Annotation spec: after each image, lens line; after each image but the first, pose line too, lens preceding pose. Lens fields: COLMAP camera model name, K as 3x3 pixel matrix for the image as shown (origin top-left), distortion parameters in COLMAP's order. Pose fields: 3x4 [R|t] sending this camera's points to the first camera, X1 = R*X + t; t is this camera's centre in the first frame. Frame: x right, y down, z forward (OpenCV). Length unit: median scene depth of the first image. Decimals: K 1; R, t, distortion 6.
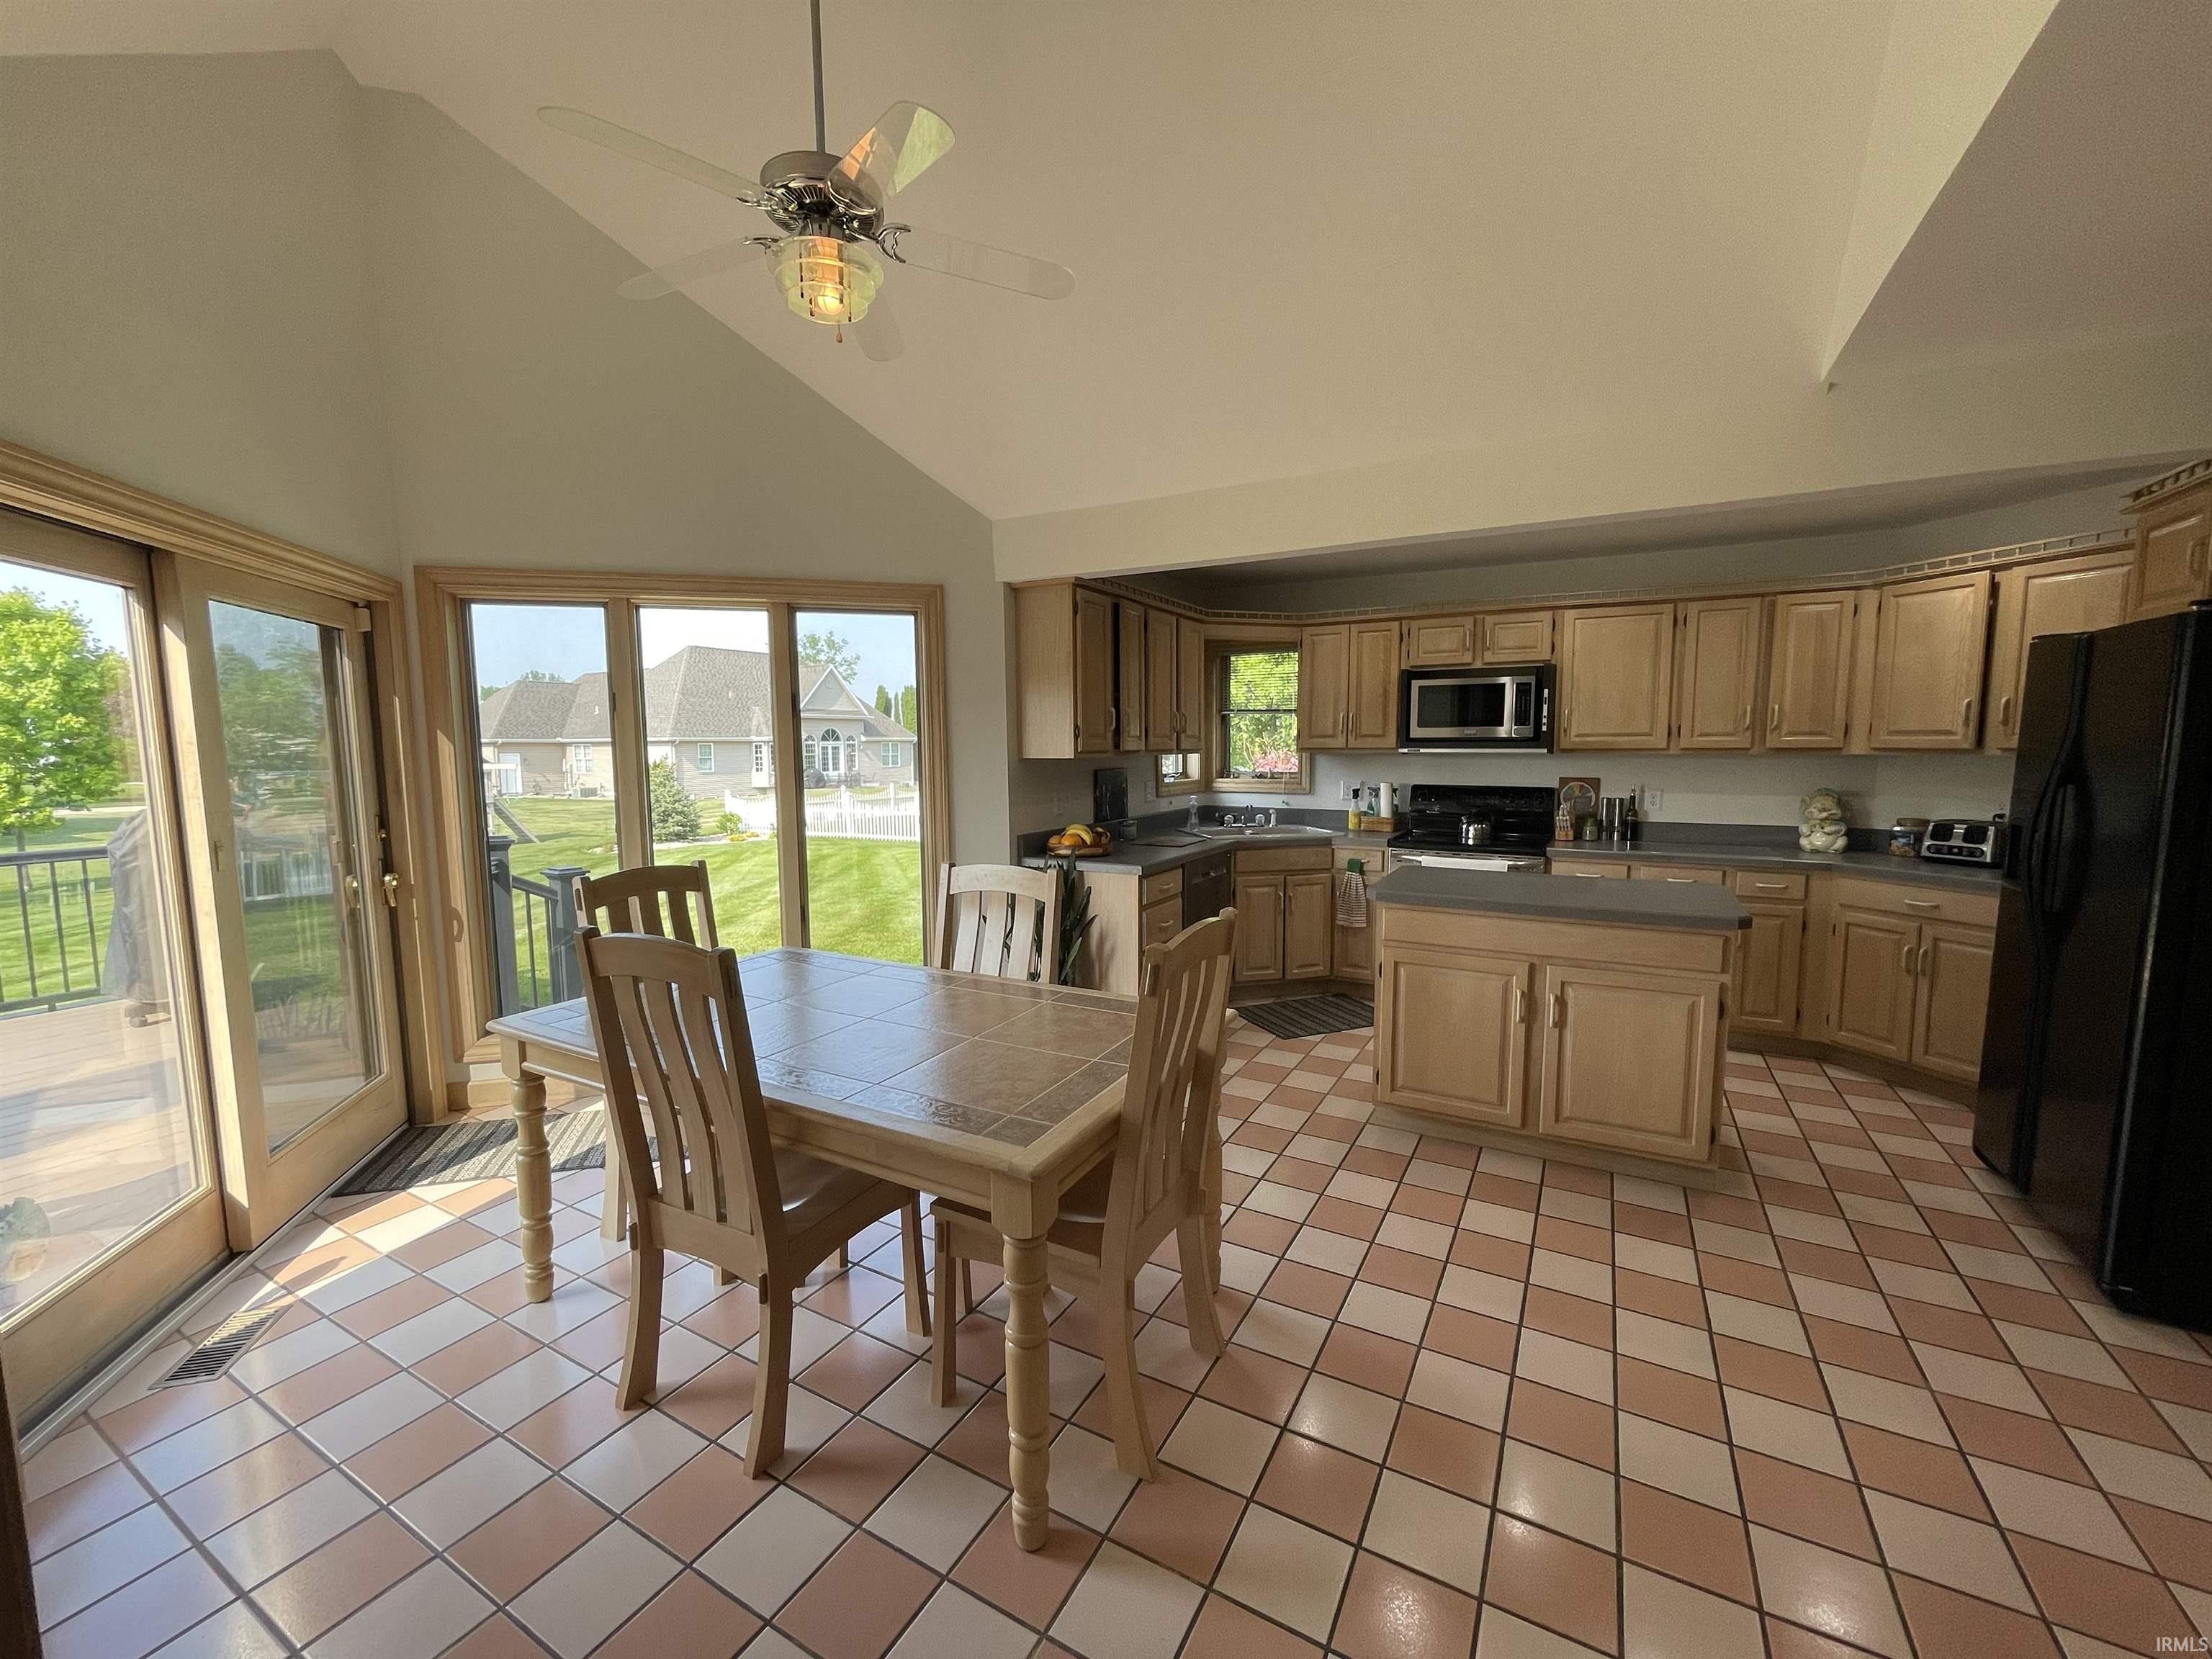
lens RADIAL K [[886.9, 0, 1105.6], [0, 886.9, 831.6], [0, 0, 1]] dist [-0.000879, 0.001750]
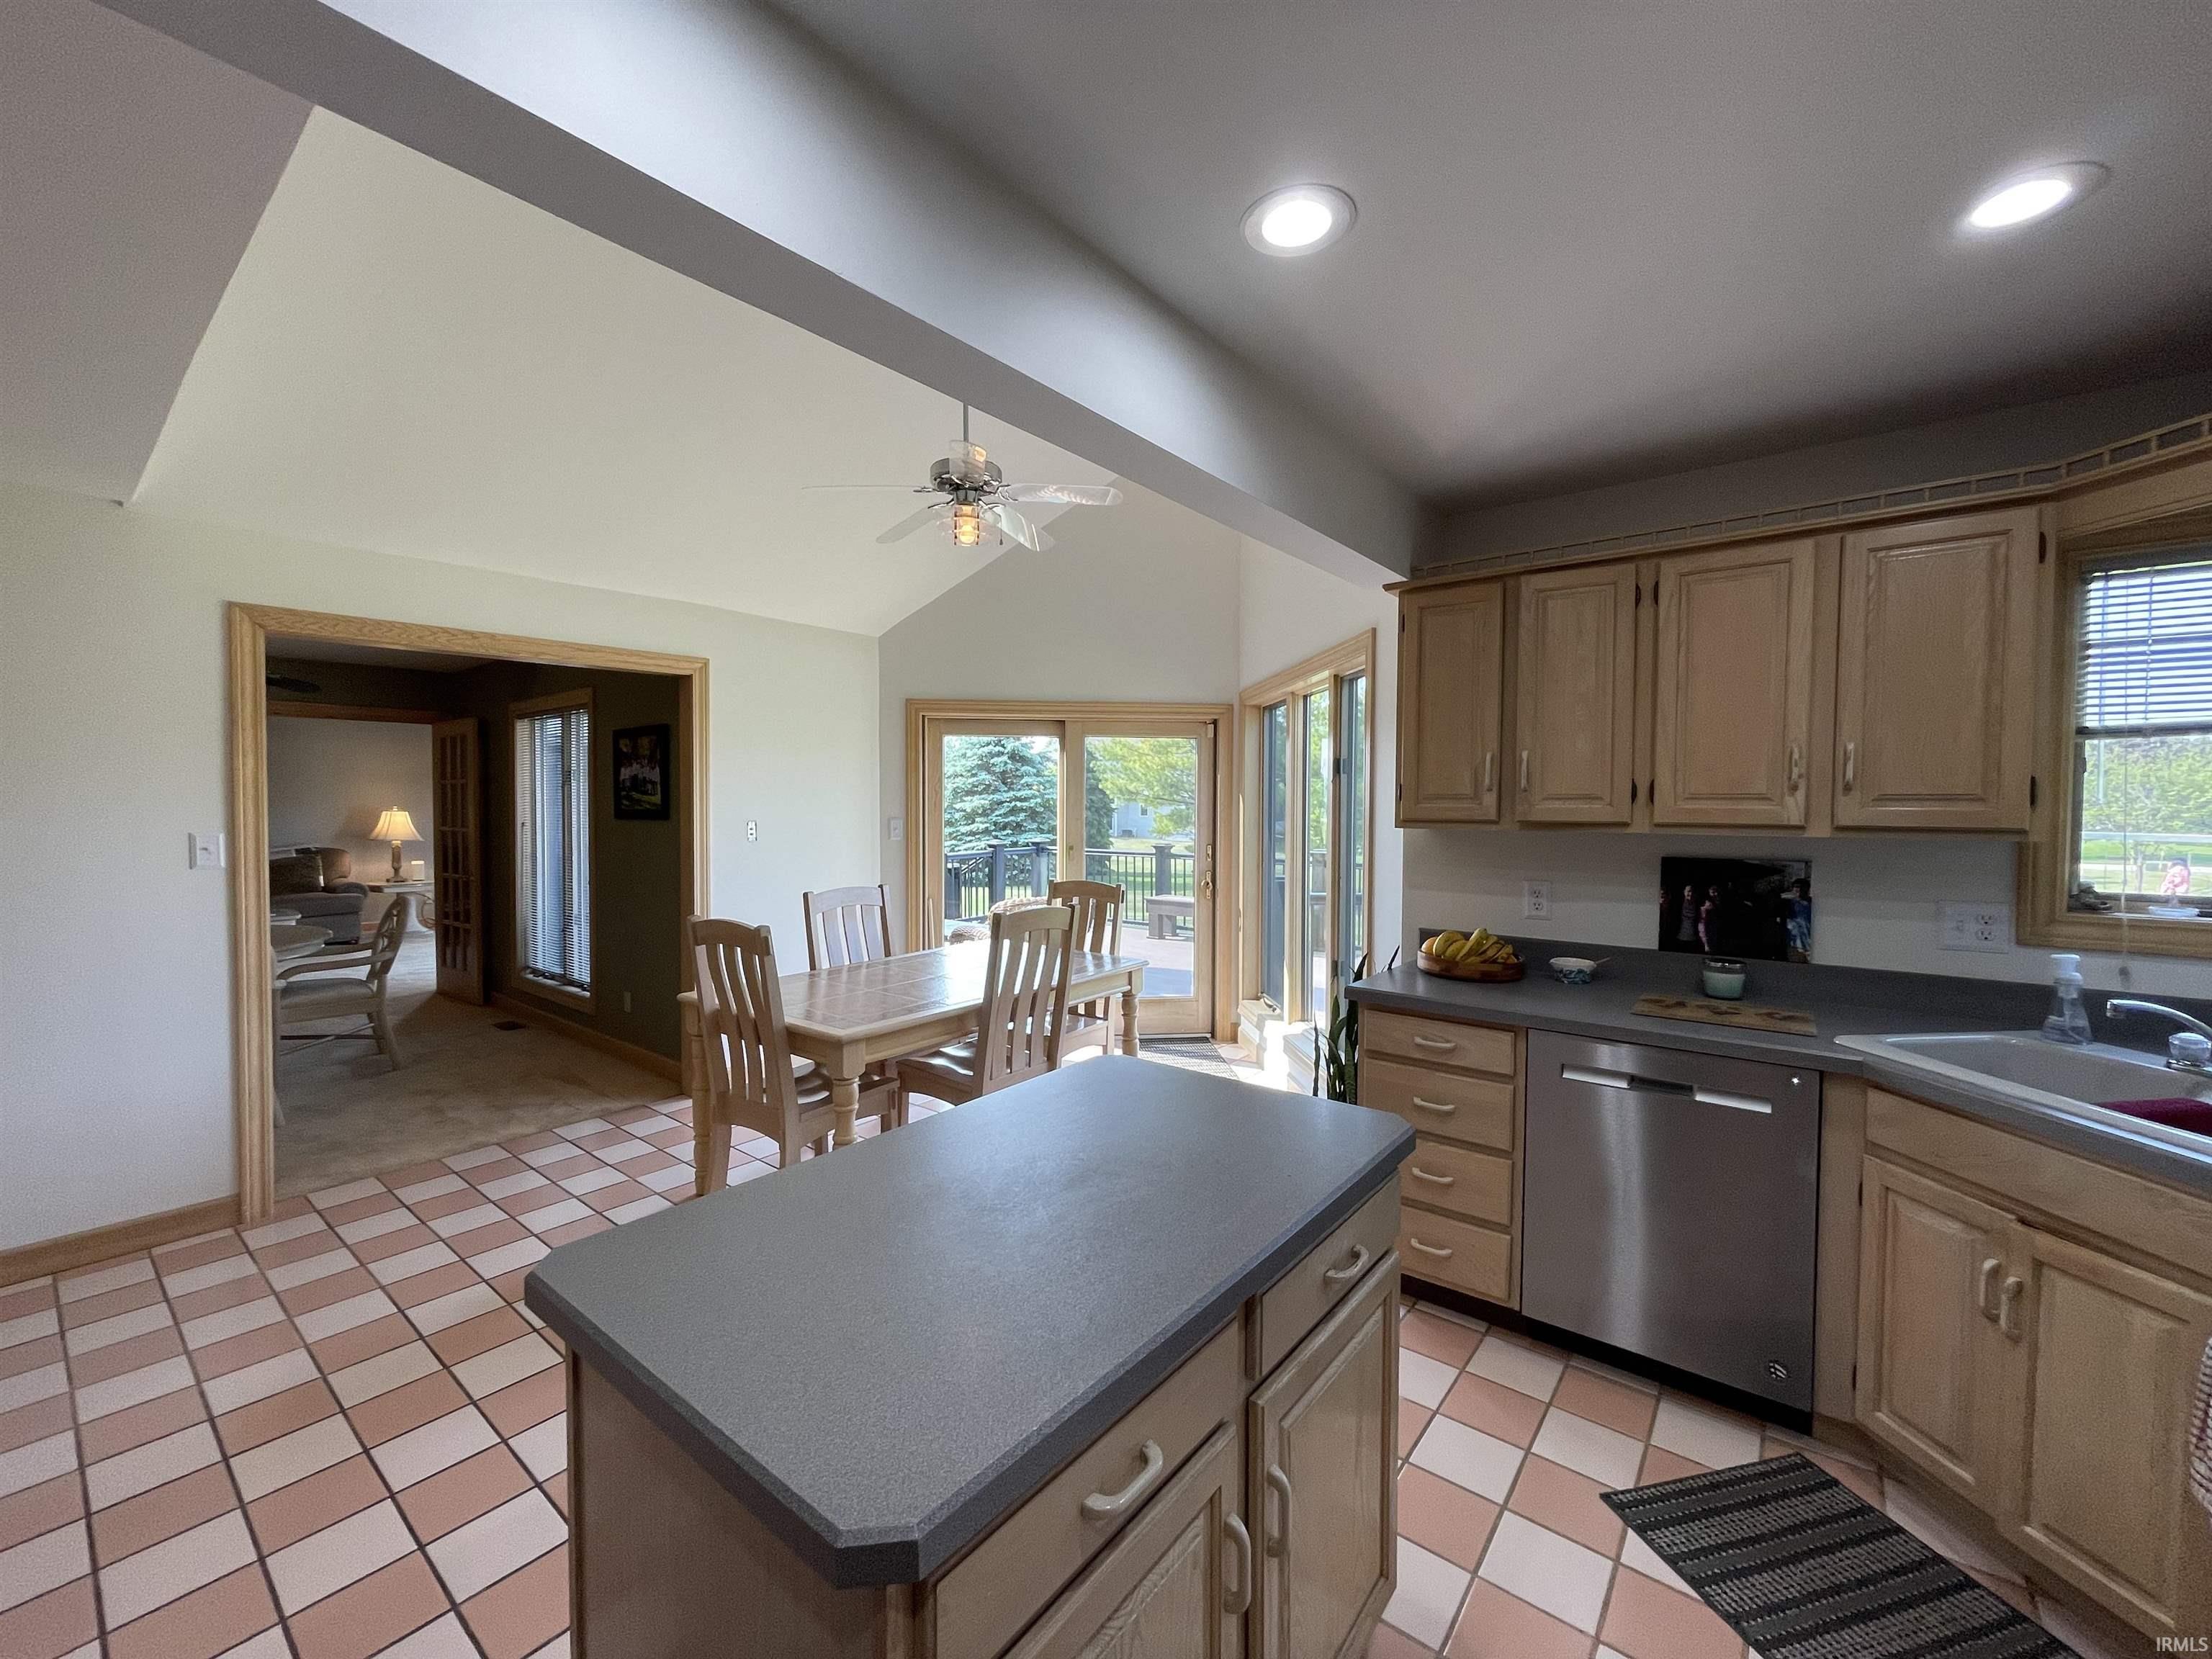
lens RADIAL K [[886.9, 0, 1099.8], [0, 886.9, 838.9], [0, 0, 1]] dist [-0.000879, 0.001750]
pose [[-0.171273, 0.046020, -0.984148, 0.646895], [-0.099936, 0.992945, 0.063823, -0.086703], [0.980142, 0.109283, -0.165466, 0.786862]]
